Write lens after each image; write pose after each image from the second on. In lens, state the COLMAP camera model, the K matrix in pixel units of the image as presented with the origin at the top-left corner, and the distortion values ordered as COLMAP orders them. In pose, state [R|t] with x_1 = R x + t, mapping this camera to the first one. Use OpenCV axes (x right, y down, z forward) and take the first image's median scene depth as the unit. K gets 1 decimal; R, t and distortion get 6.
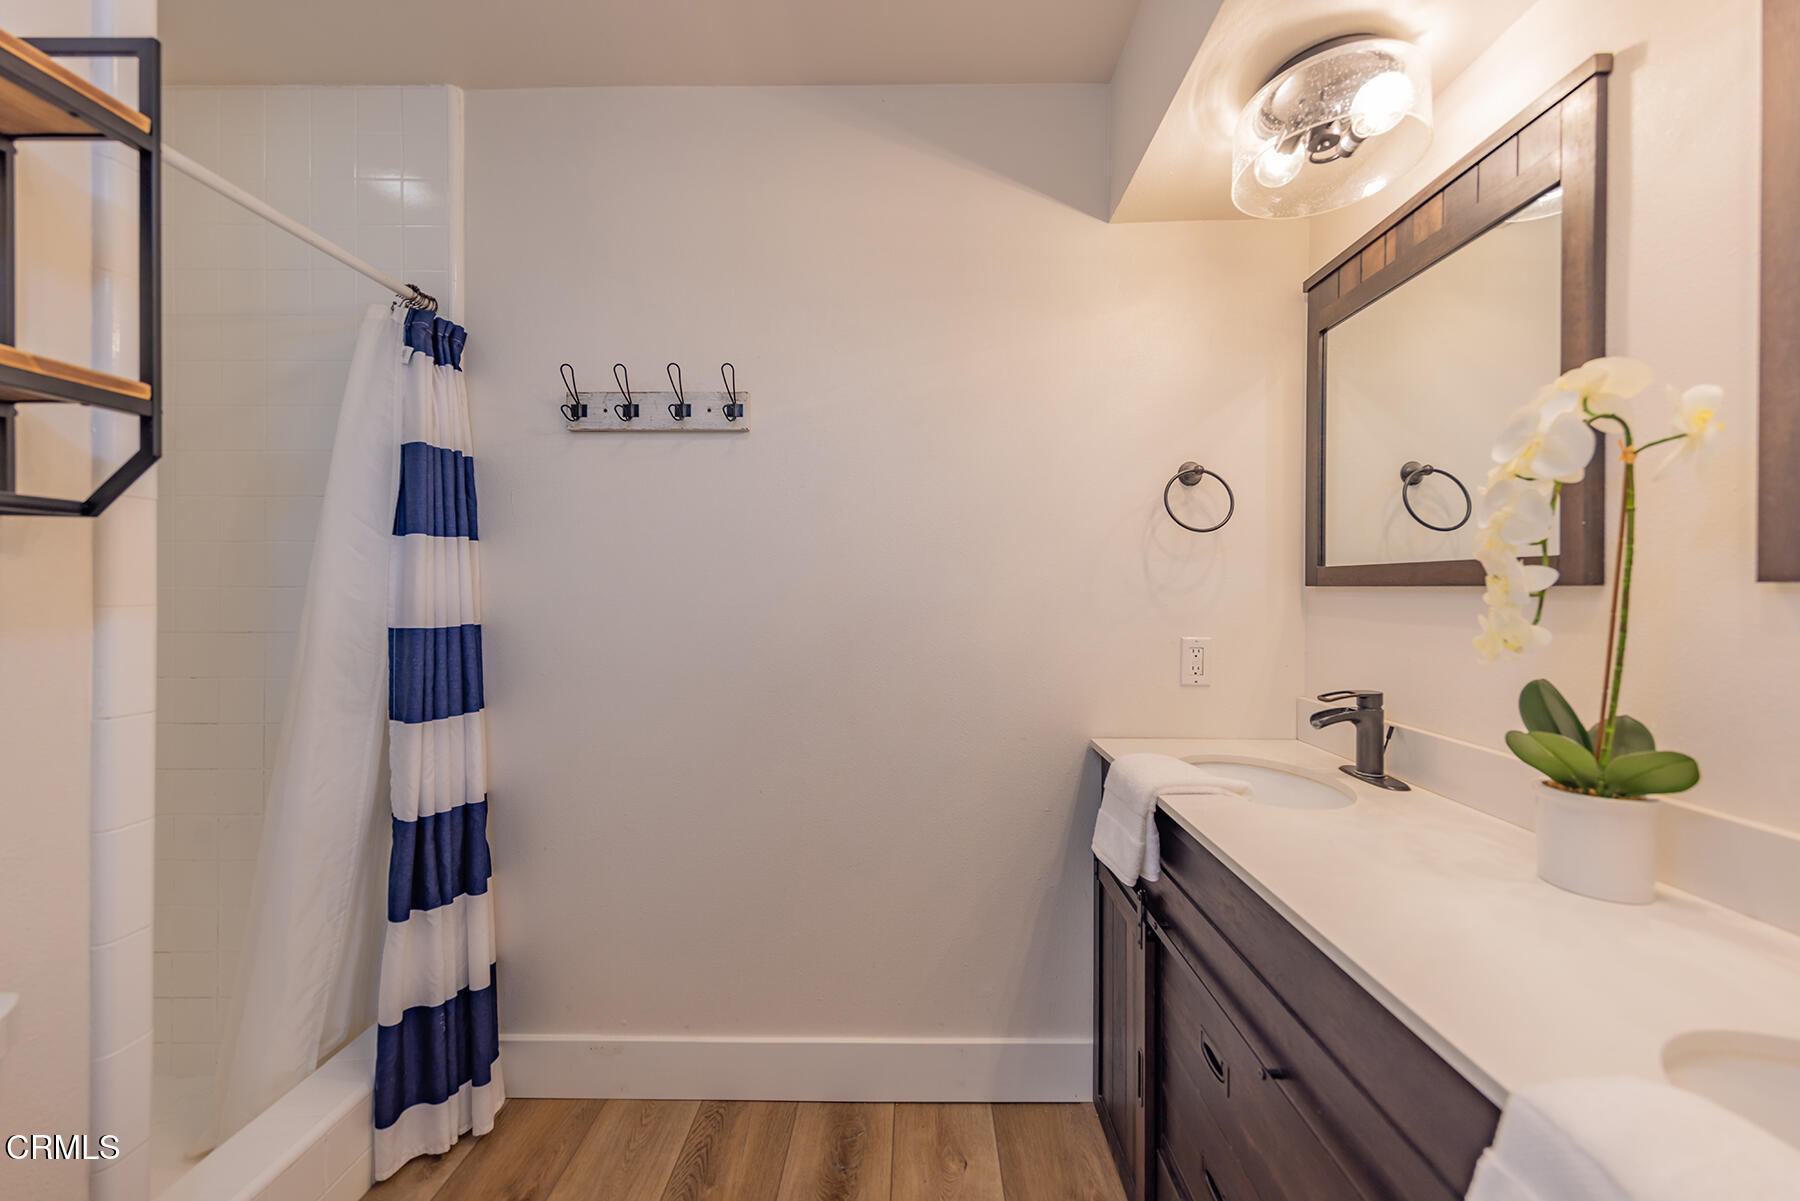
lens RADIAL K [[647.9, 0, 905.4], [0, 647.9, 597.4], [0, 0, 1]] dist [-0.000424, 0.000161]
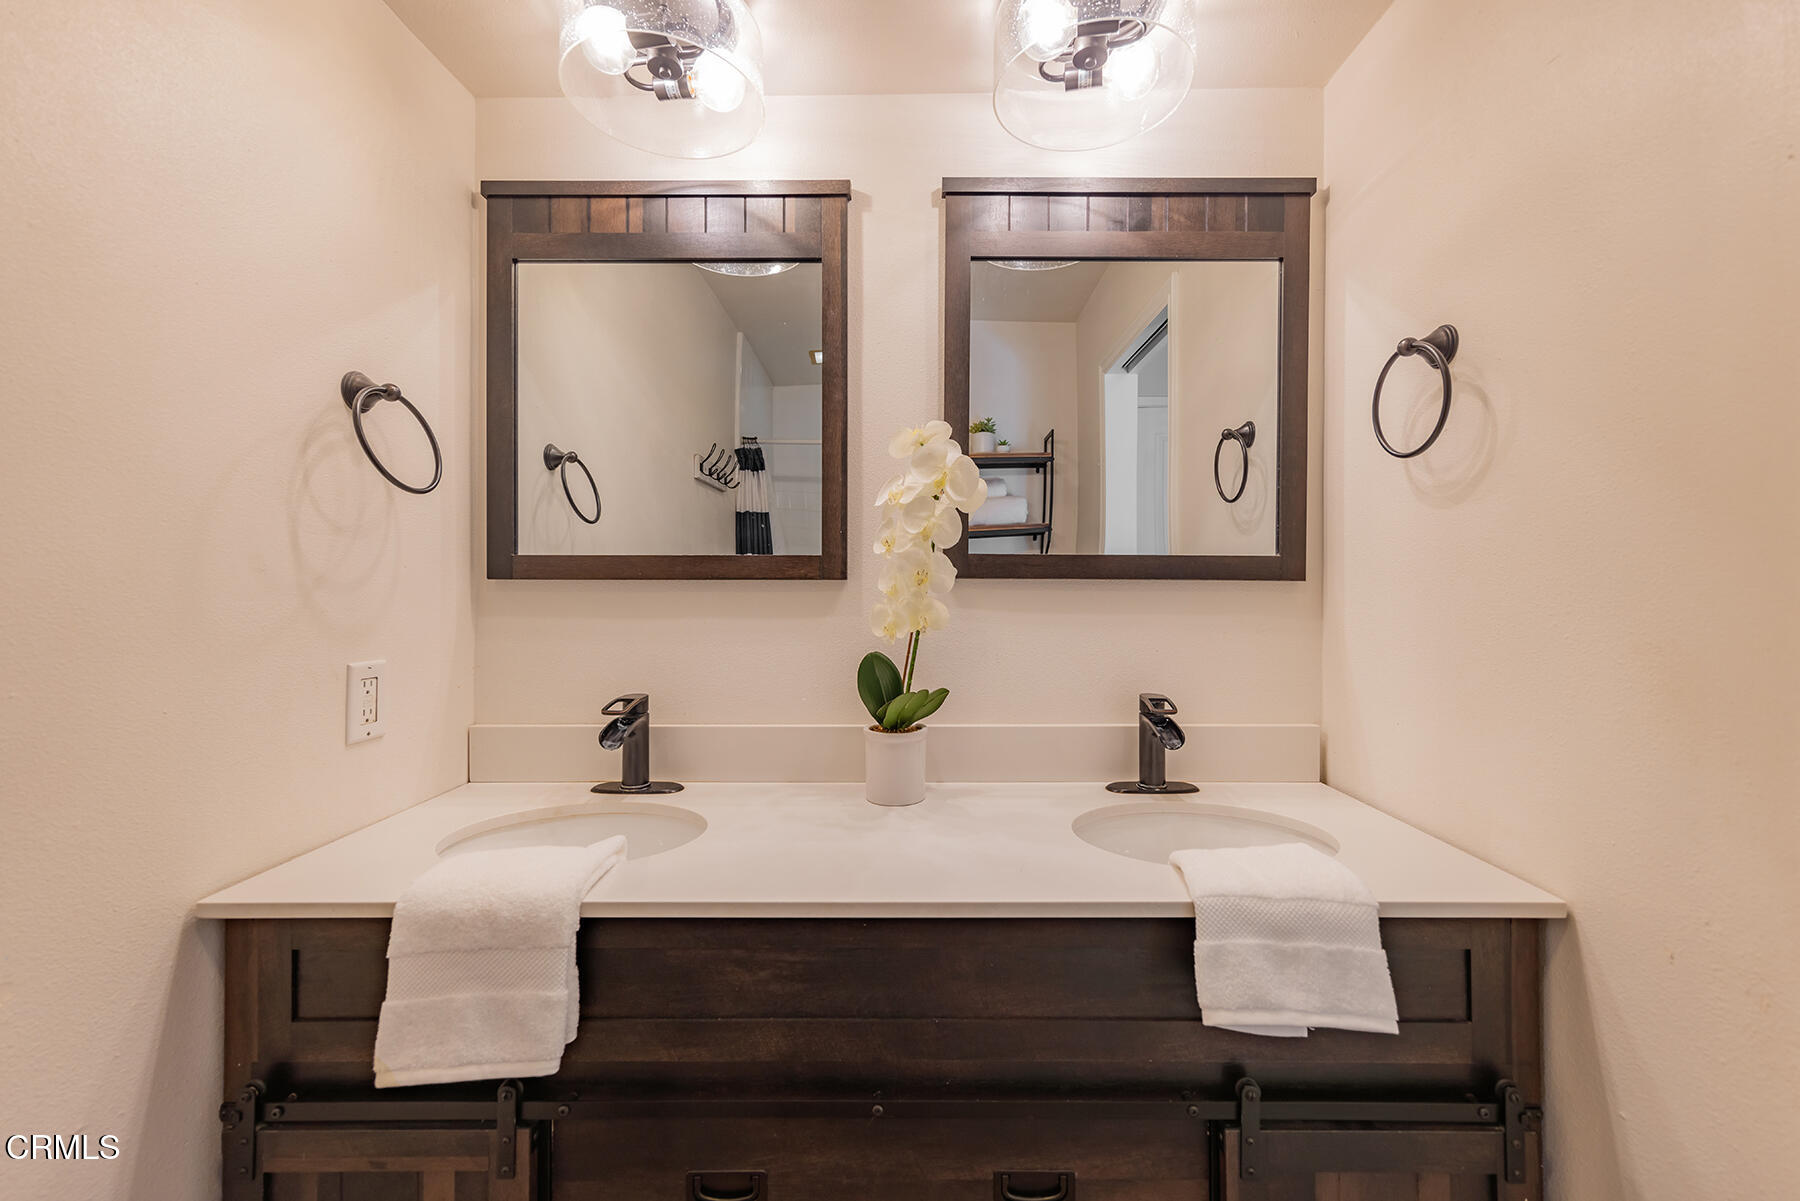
lens RADIAL K [[732.8, 0, 907.0], [0, 732.8, 597.4], [0, 0, 1]] dist [-0.001985, -0.000037]
pose [[-0.004996, -0.015505, 0.999867, -0.304818], [0.012585, 0.999800, 0.015567, -0.004625], [-0.999908, 0.012661, -0.004800, 0.612278]]
